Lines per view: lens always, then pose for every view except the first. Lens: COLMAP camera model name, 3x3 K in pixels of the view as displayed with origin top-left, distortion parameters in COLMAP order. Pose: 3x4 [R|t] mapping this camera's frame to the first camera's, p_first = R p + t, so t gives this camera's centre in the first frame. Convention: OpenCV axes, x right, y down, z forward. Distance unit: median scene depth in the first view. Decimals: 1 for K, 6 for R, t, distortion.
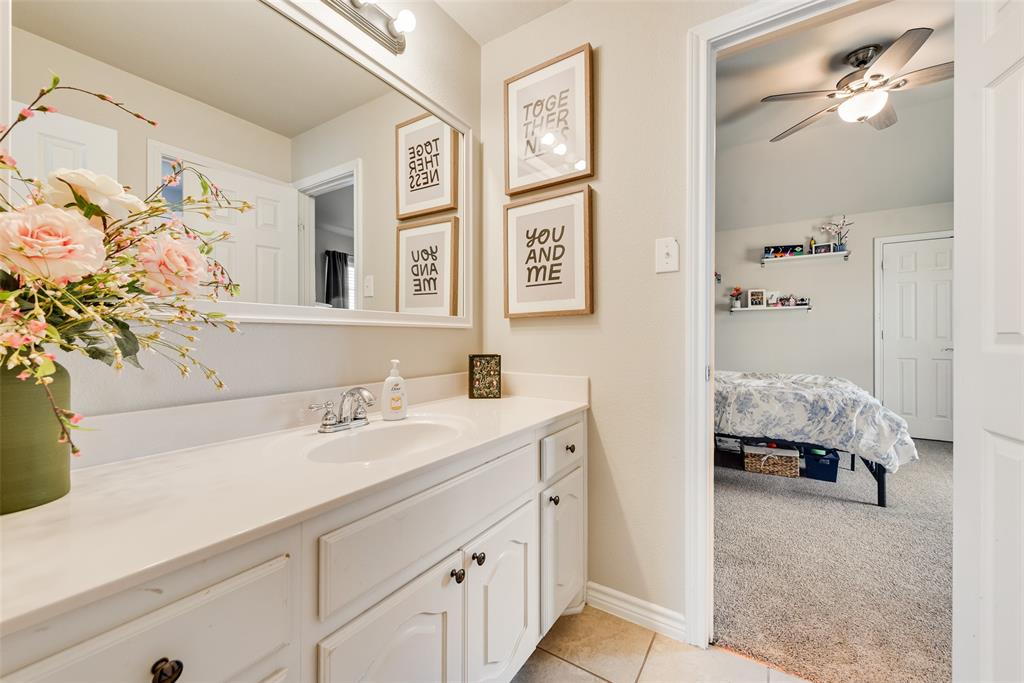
lens RADIAL K [[401.0, 0, 512.4], [0, 401.0, 337.9], [0, 0, 1]] dist [0.010793, -0.003288]
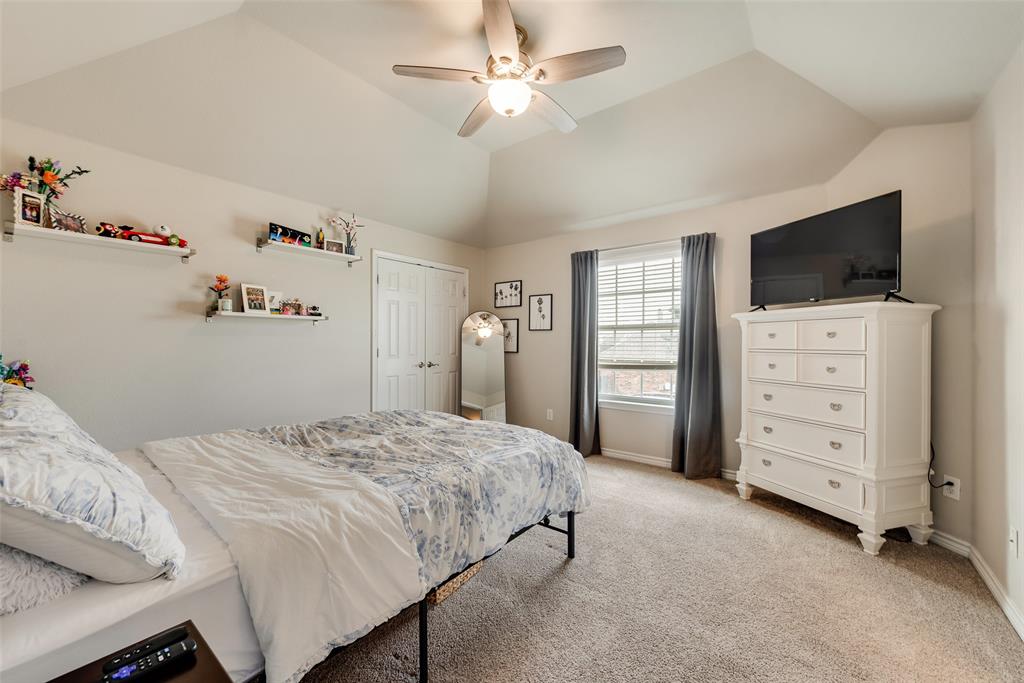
lens RADIAL K [[401.0, 0, 511.9], [0, 401.0, 338.8], [0, 0, 1]] dist [0.010793, -0.003288]
pose [[0.084061, 0.007208, 0.996434, 0.006634], [-0.000524, 0.999974, -0.007190, -0.031533], [-0.996460, 0.000083, 0.084063, 0.555769]]
